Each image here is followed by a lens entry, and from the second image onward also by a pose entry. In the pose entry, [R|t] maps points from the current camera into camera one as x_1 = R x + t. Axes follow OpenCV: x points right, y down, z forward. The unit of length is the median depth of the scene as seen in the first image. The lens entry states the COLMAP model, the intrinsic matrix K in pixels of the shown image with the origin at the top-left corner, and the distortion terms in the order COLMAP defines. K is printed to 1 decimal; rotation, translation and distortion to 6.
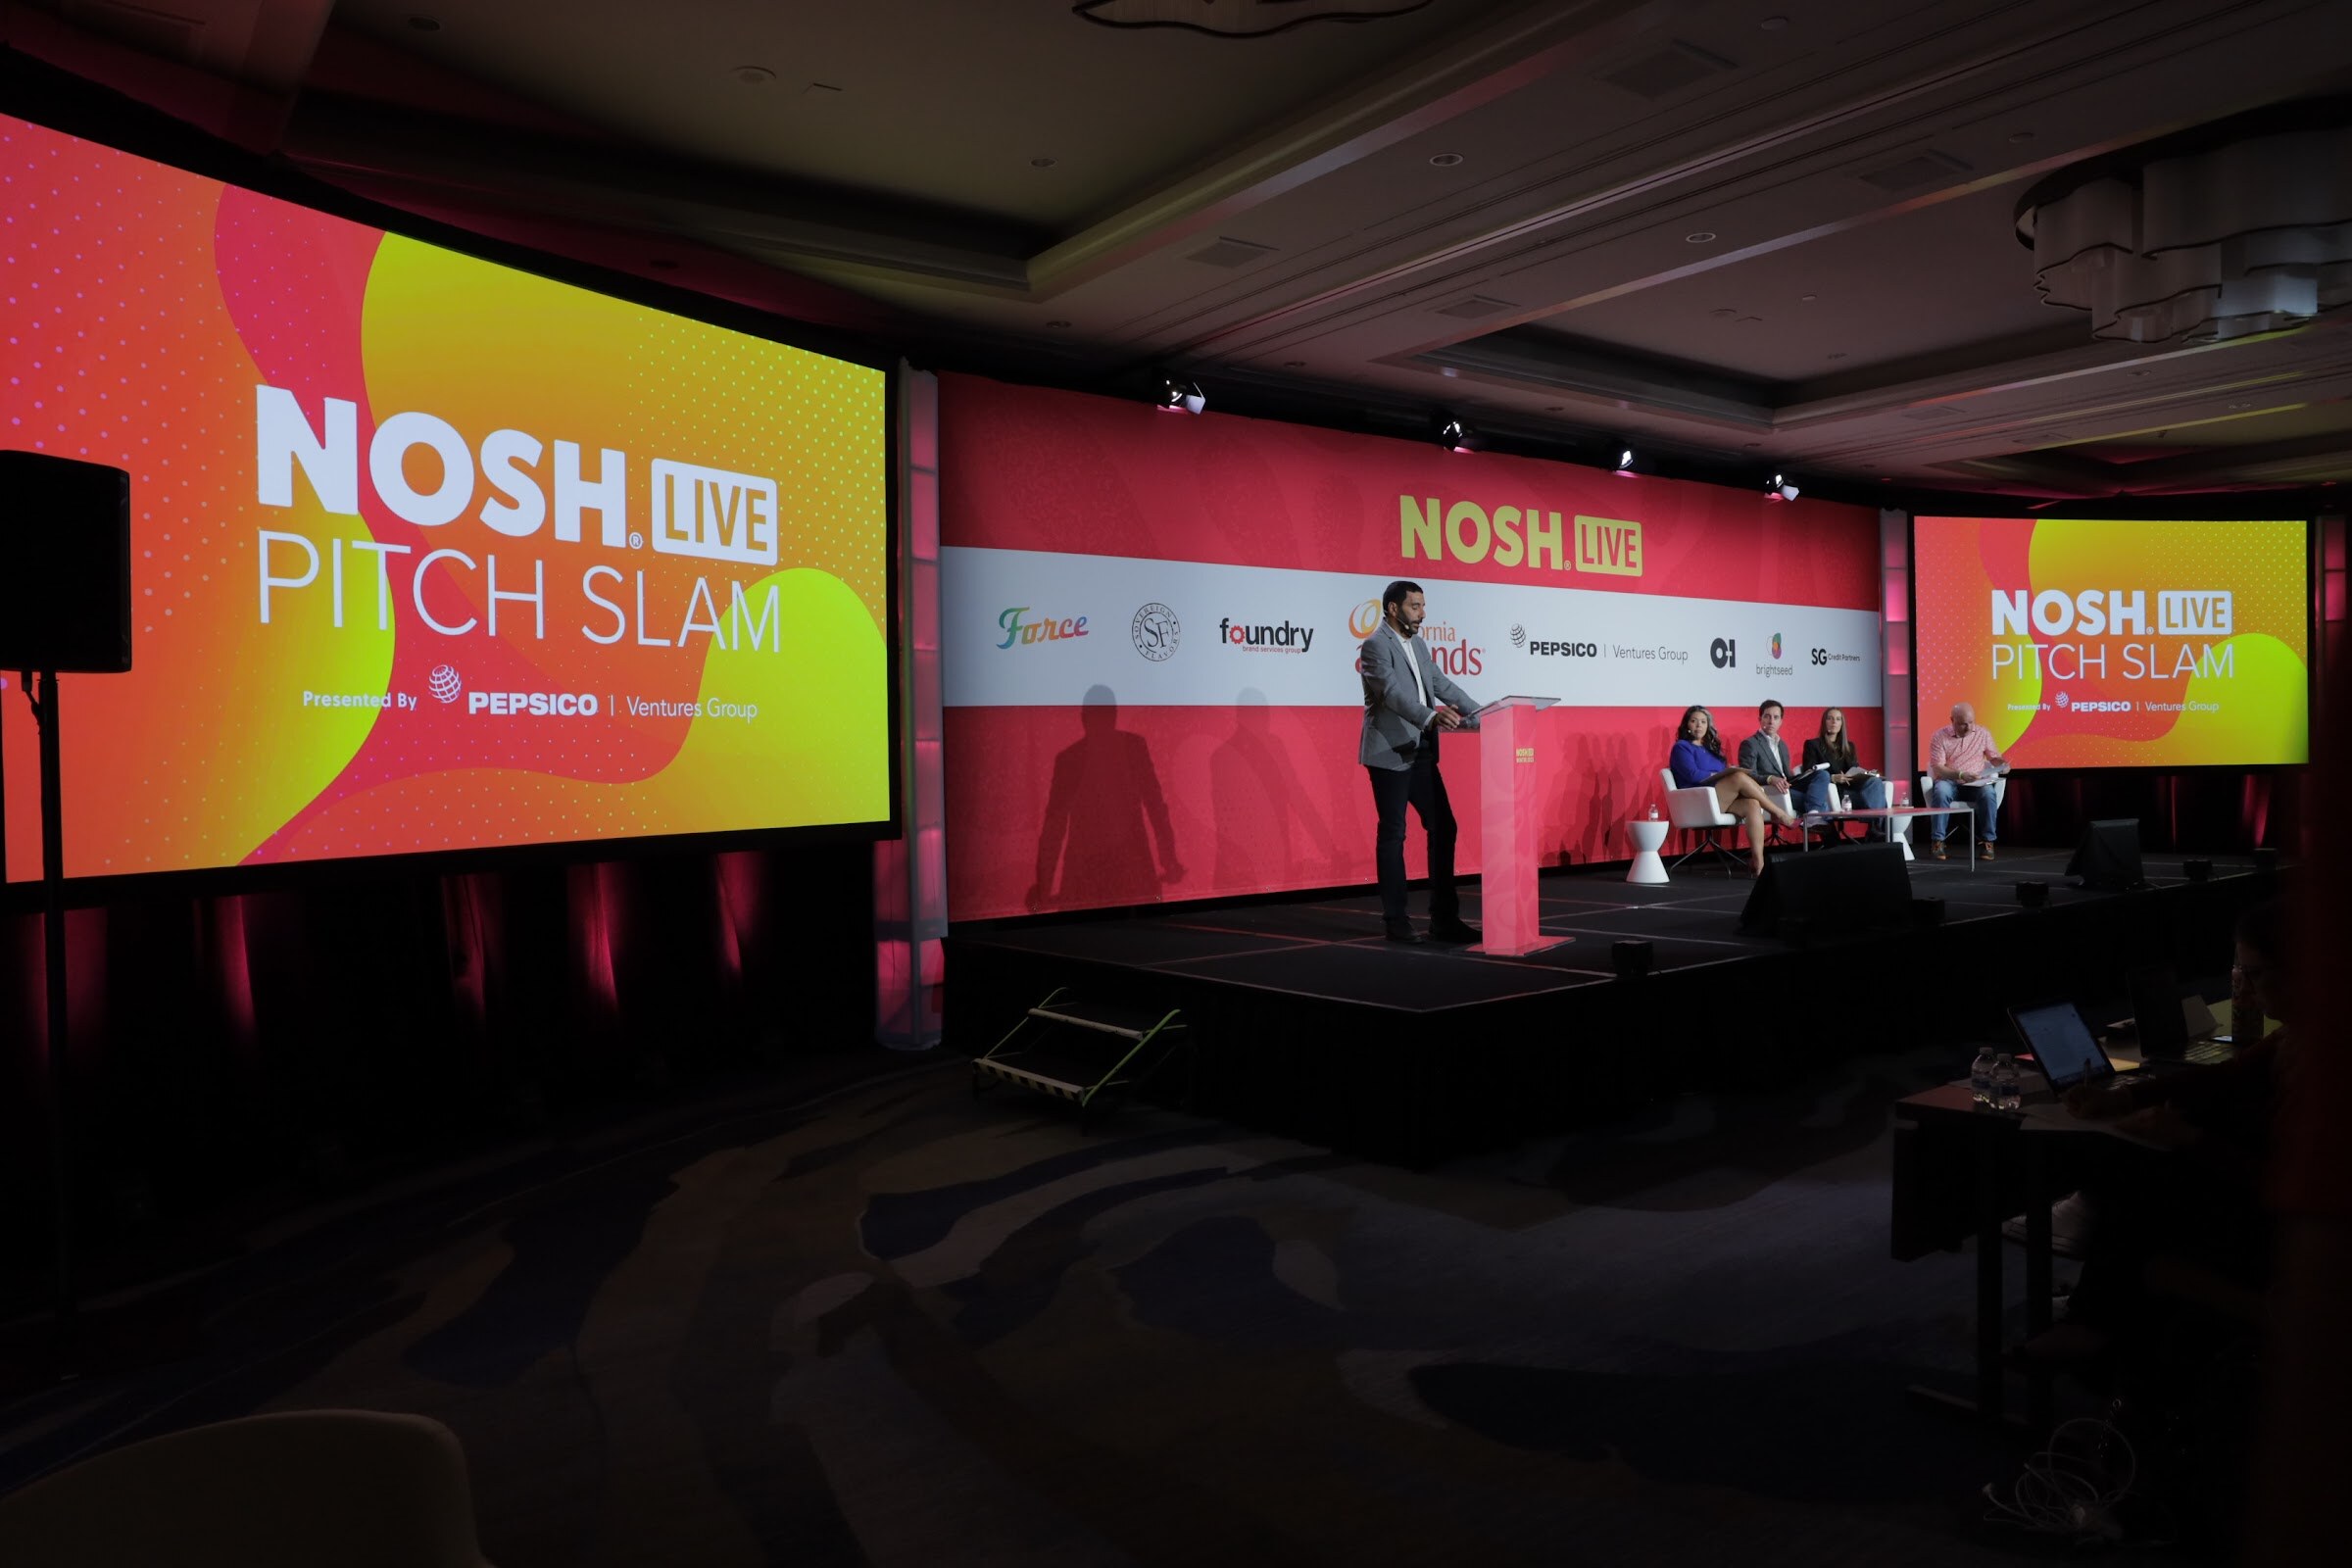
lens RADIAL K [[1580.7, 0, 1176.0], [0, 1580.7, 784.0], [0, 0, 1]] dist [-0.126219, 0.000722]
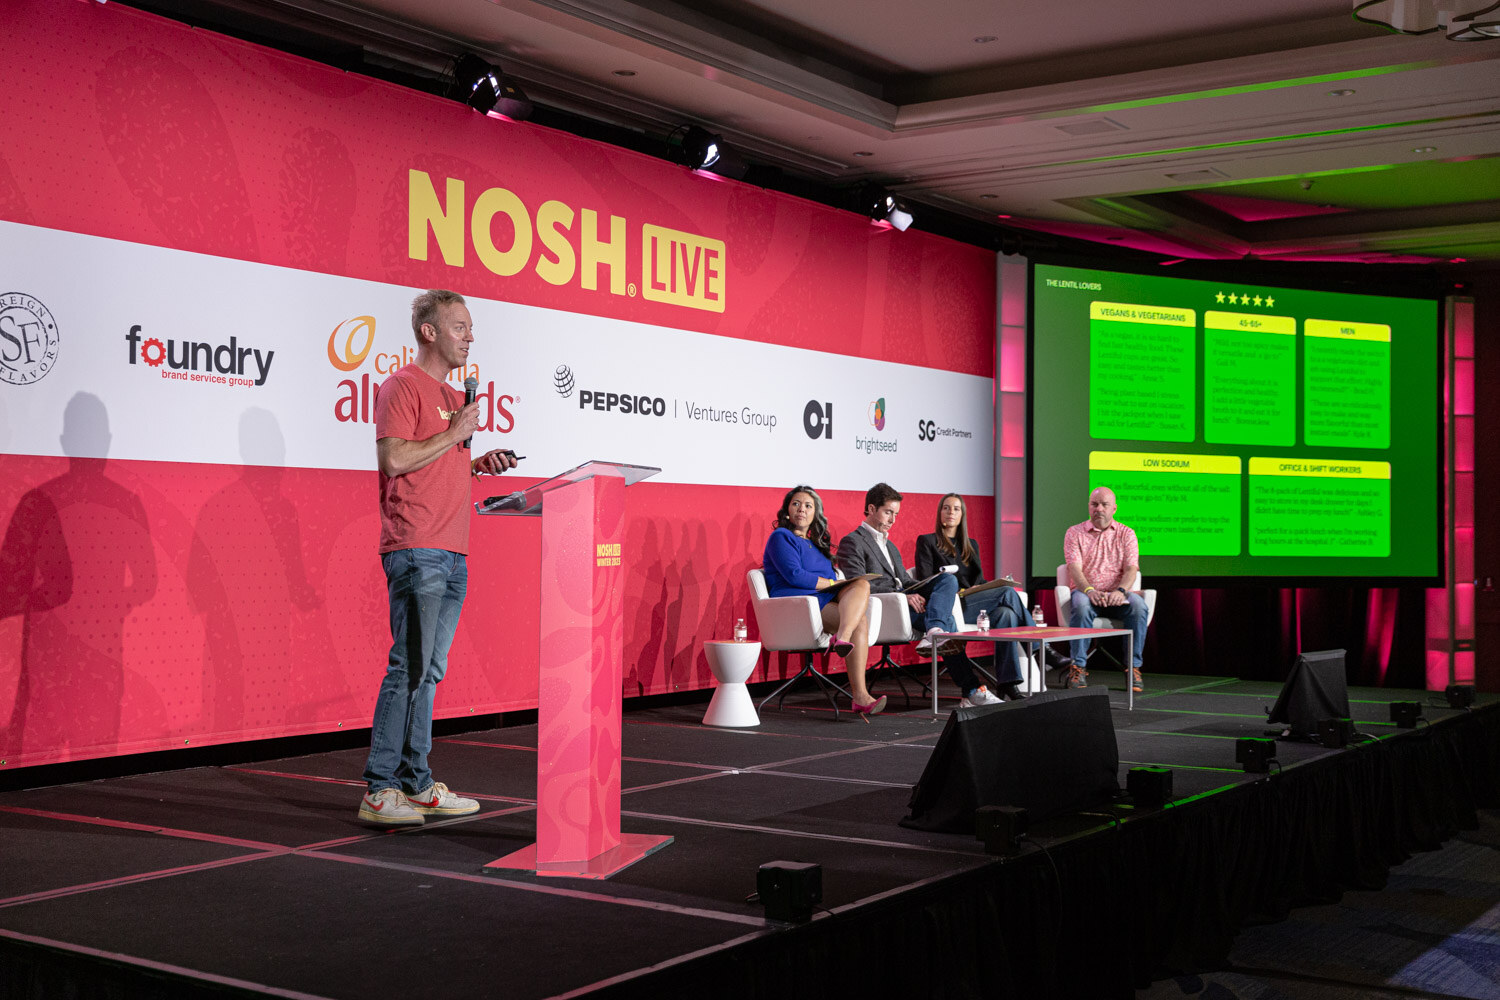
lens RADIAL K [[1843.8, 0, 719.4], [0, 1843.8, 501.2], [0, 0, 1]] dist [0.048322, -0.041850]
pose [[0.946291, 0.036729, 0.321222, 0.013835], [-0.025400, 0.998901, -0.039389, -0.007220], [-0.322316, 0.029114, 0.946184, 0.169271]]
